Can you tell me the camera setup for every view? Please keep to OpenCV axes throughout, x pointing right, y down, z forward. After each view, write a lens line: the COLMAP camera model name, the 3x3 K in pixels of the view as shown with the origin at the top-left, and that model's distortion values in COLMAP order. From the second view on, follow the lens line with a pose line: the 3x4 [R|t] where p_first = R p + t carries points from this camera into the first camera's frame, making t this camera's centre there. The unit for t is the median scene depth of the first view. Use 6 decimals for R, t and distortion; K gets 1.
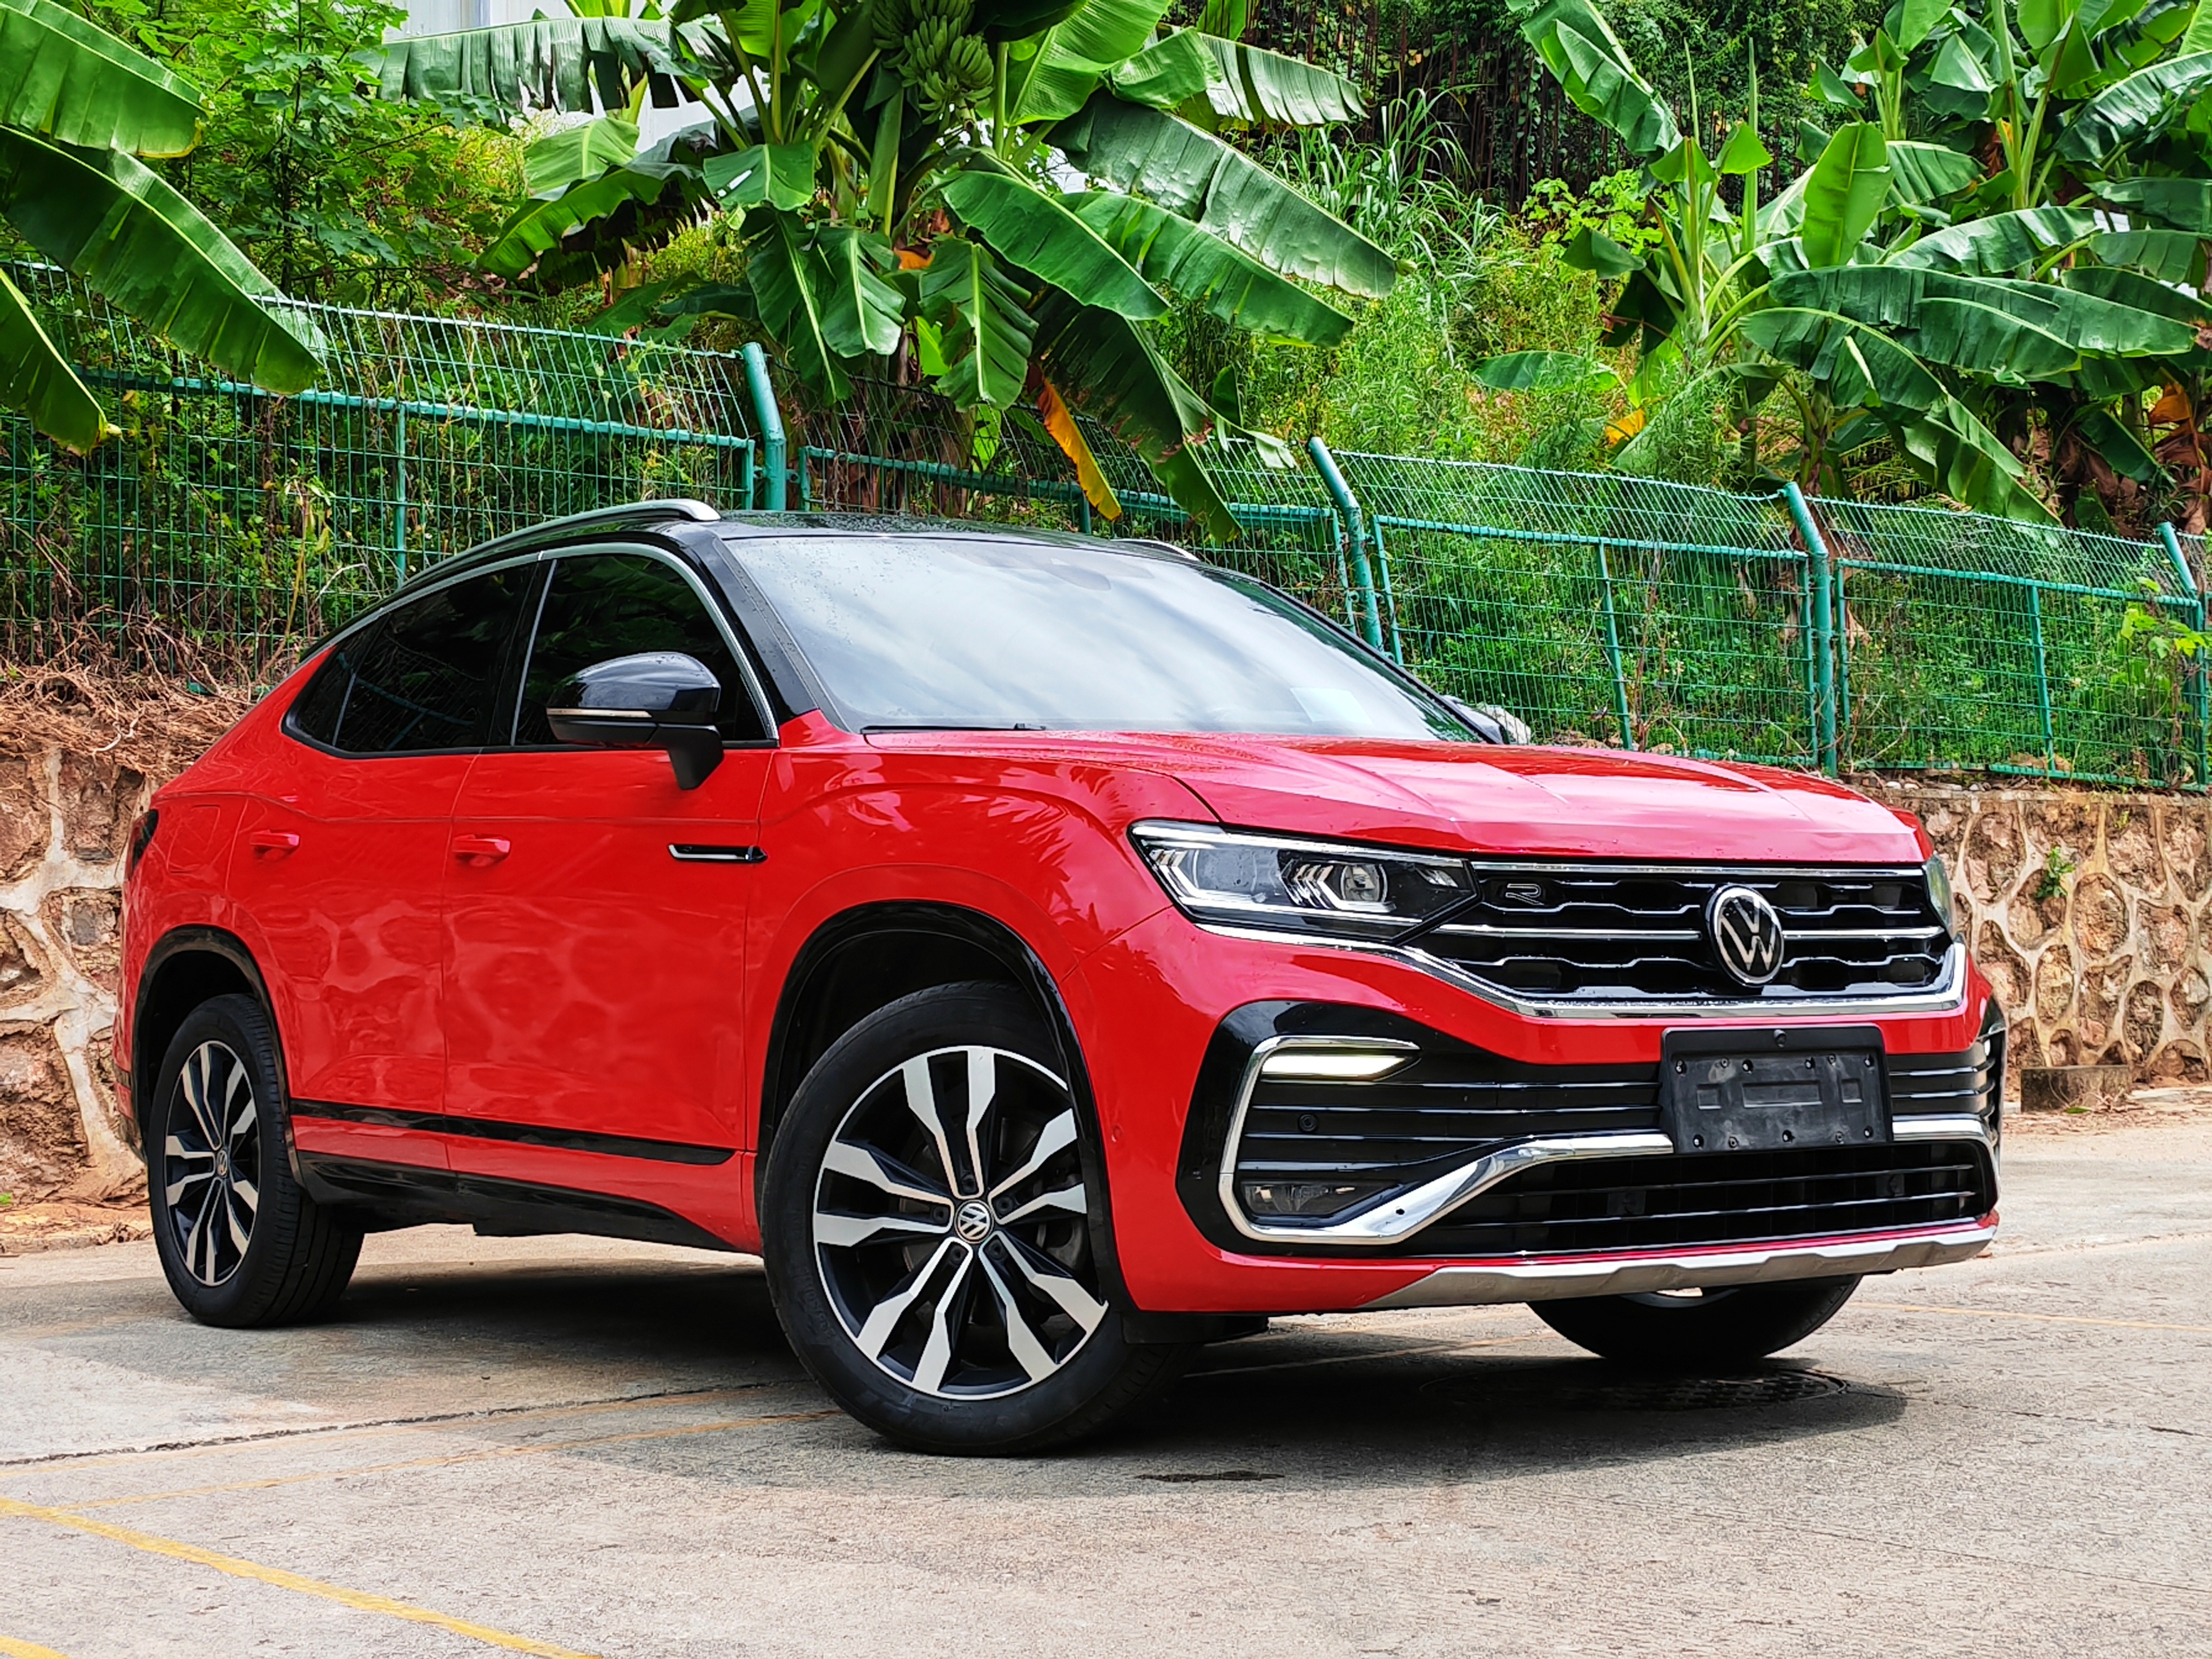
lens RADIAL K [[3542.6, 0, 1106.0], [0, 3542.6, 829.5], [0, 0, 1]] dist [-0.056623, 0.289343]
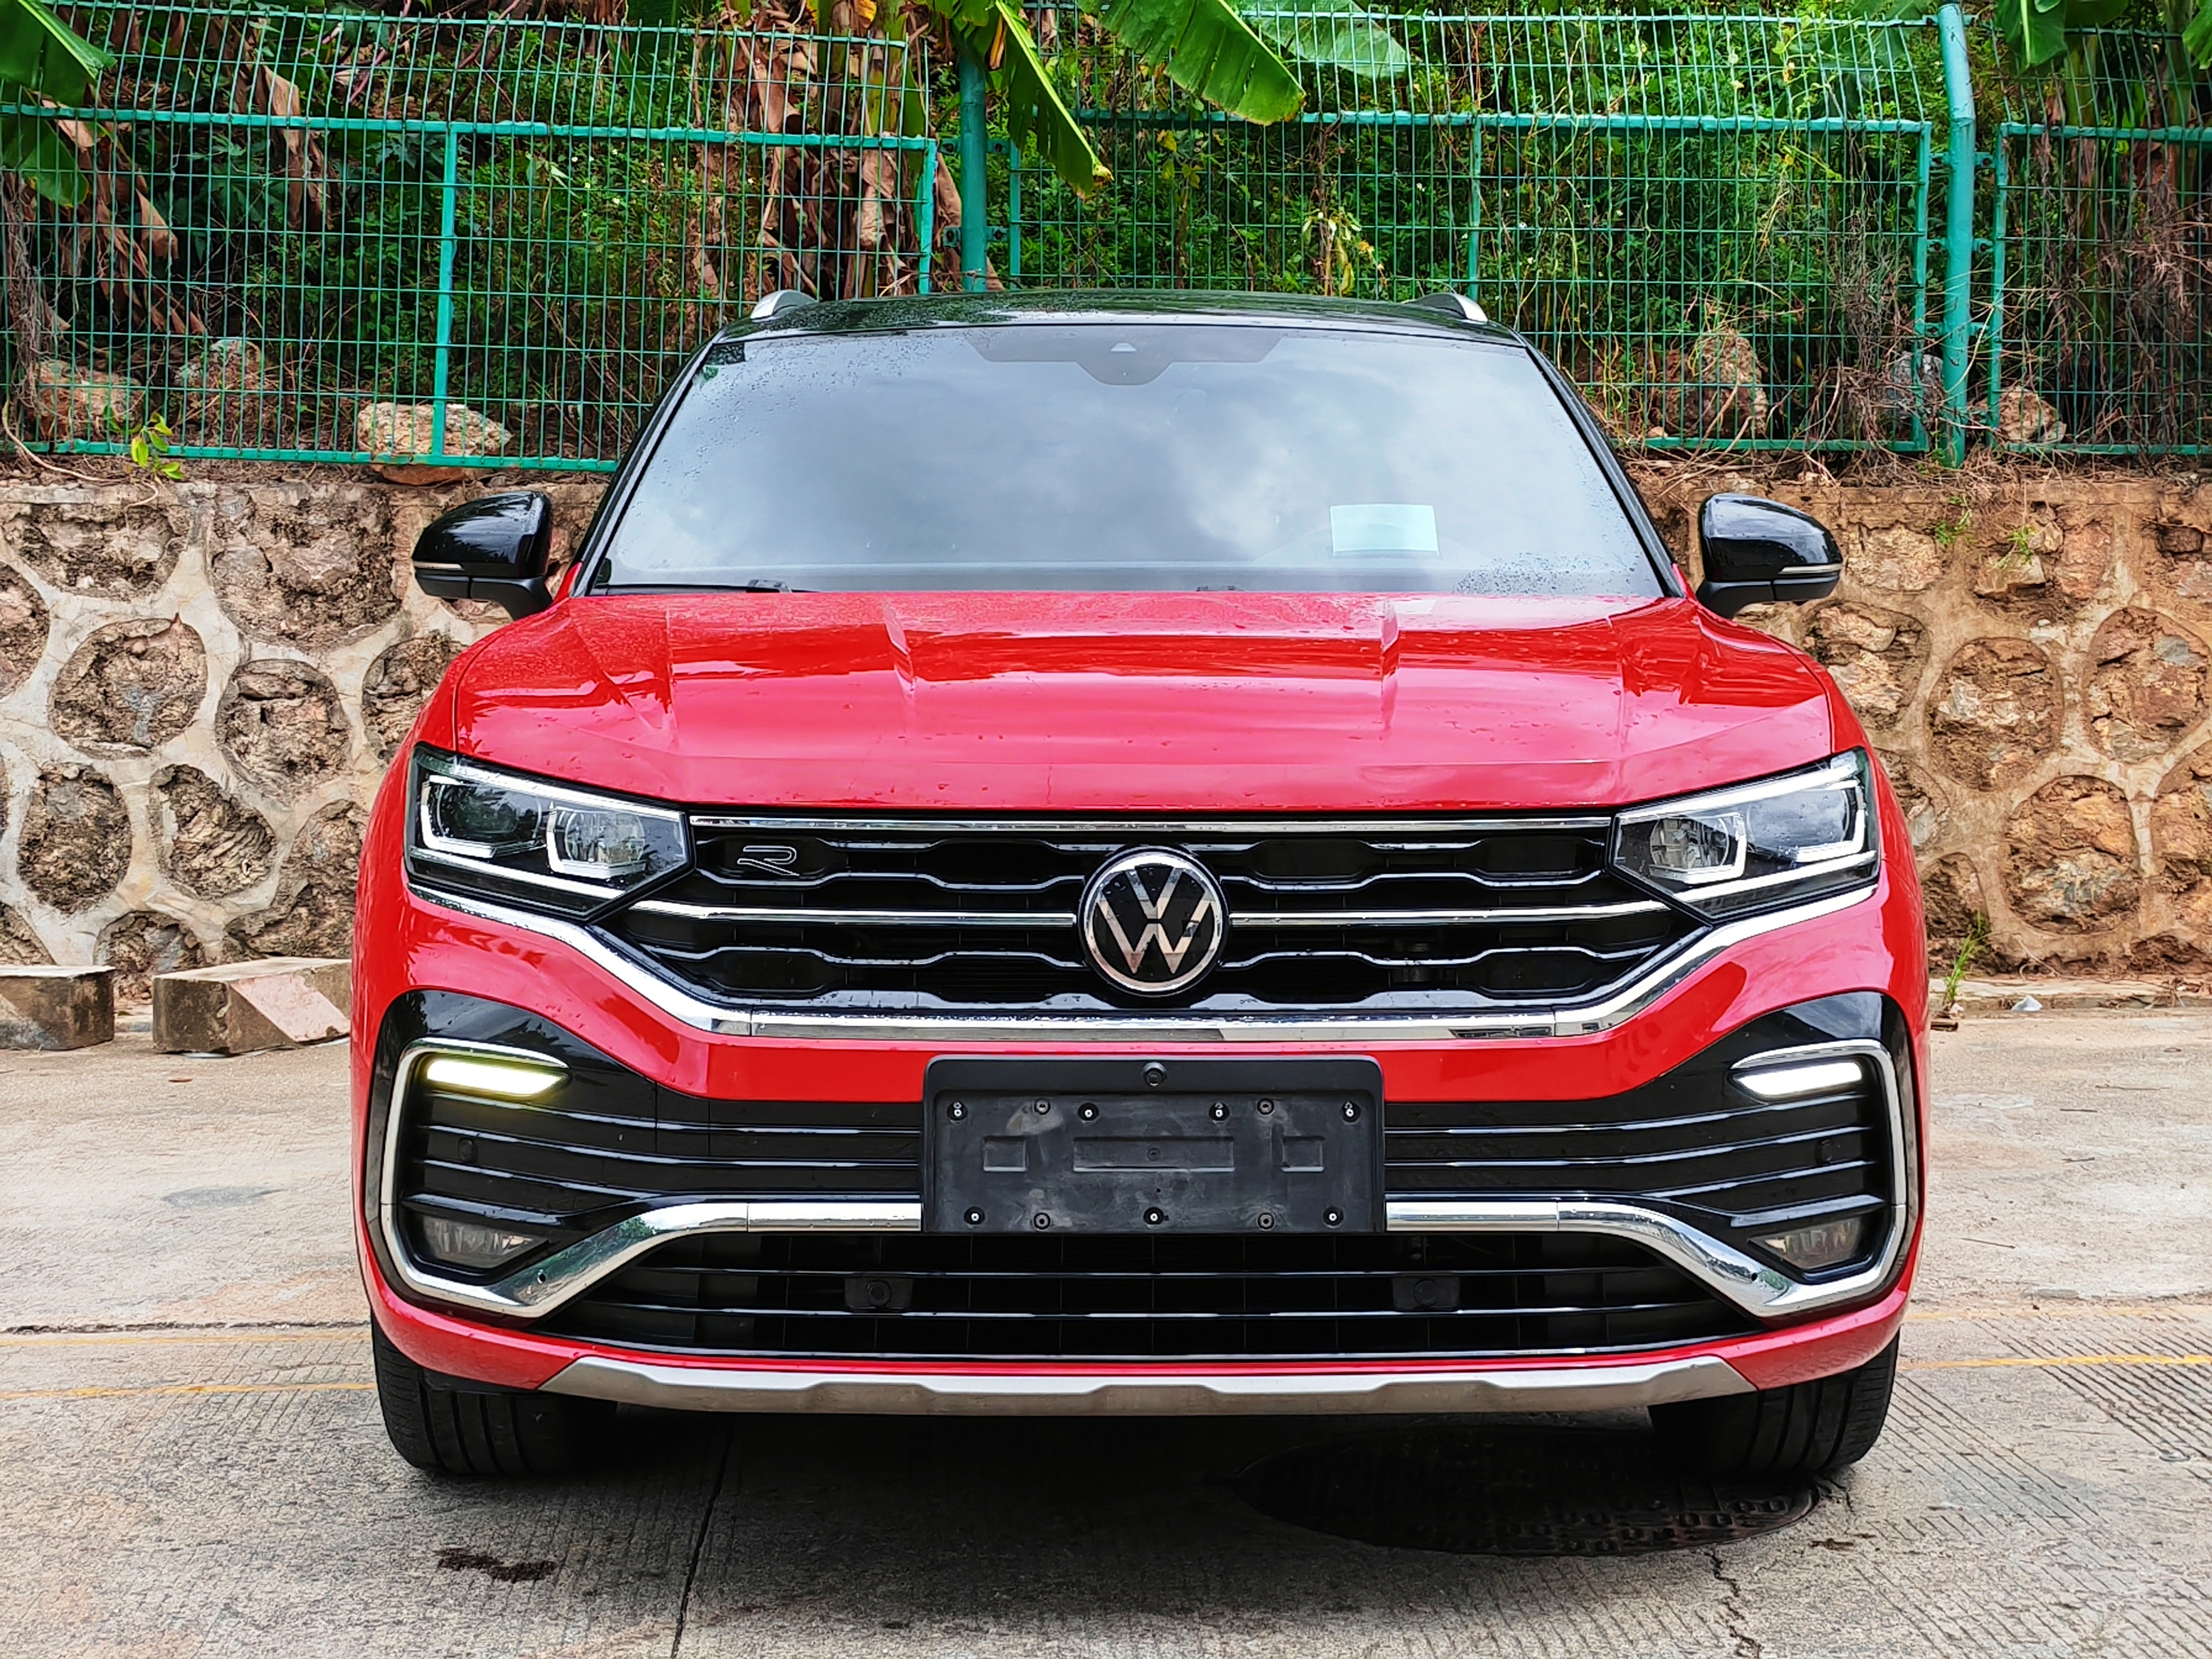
lens RADIAL K [[3500.5, 0, 1094.8], [0, 3500.5, 815.5], [0, 0, 1]] dist [-0.009785, 0.024165]
pose [[0.816947, 0.039834, -0.575335, 0.236265], [0.014717, 0.995847, 0.089847, -0.022043], [0.576525, -0.081867, 0.812968, 0.180431]]
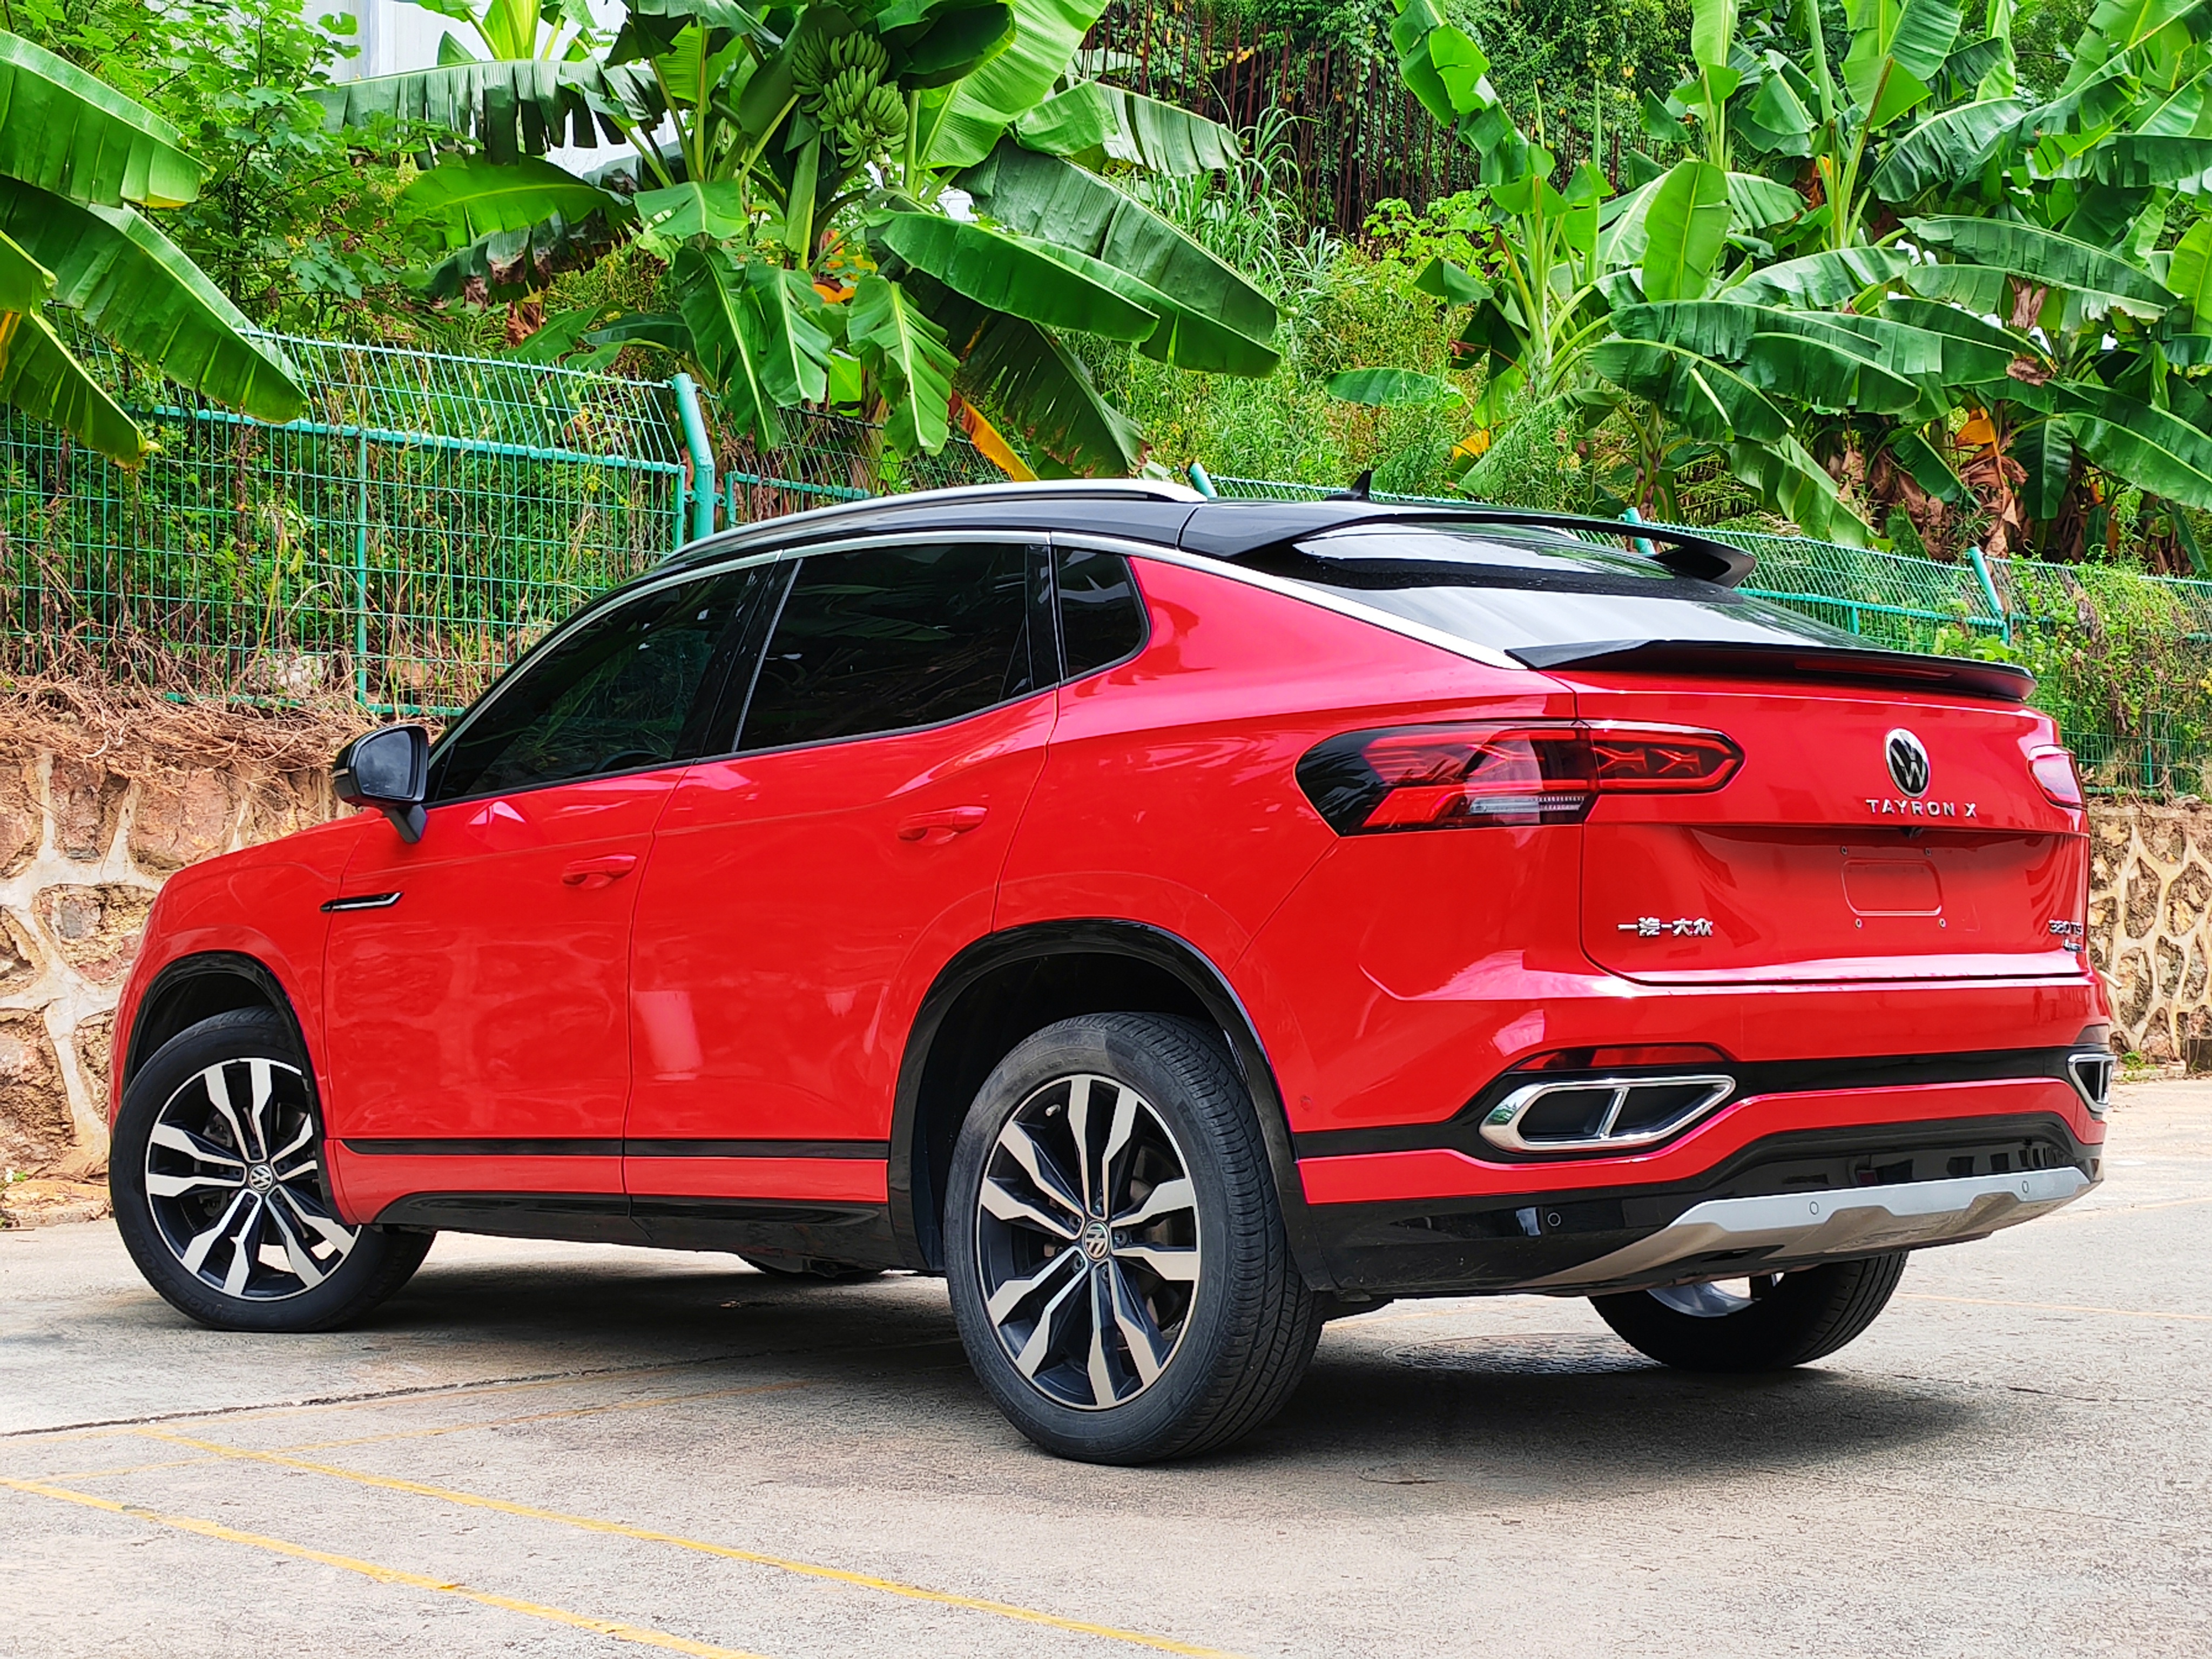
lens RADIAL K [[3572.1, 0, 1106.0], [0, 3572.1, 829.5], [0, 0, 1]] dist [-0.017404, -0.015005]
pose [[0.997995, 0.011745, 0.062191, -0.039325], [-0.012341, 0.999881, 0.009212, -0.012282], [-0.062075, -0.009961, 0.998022, -0.083577]]
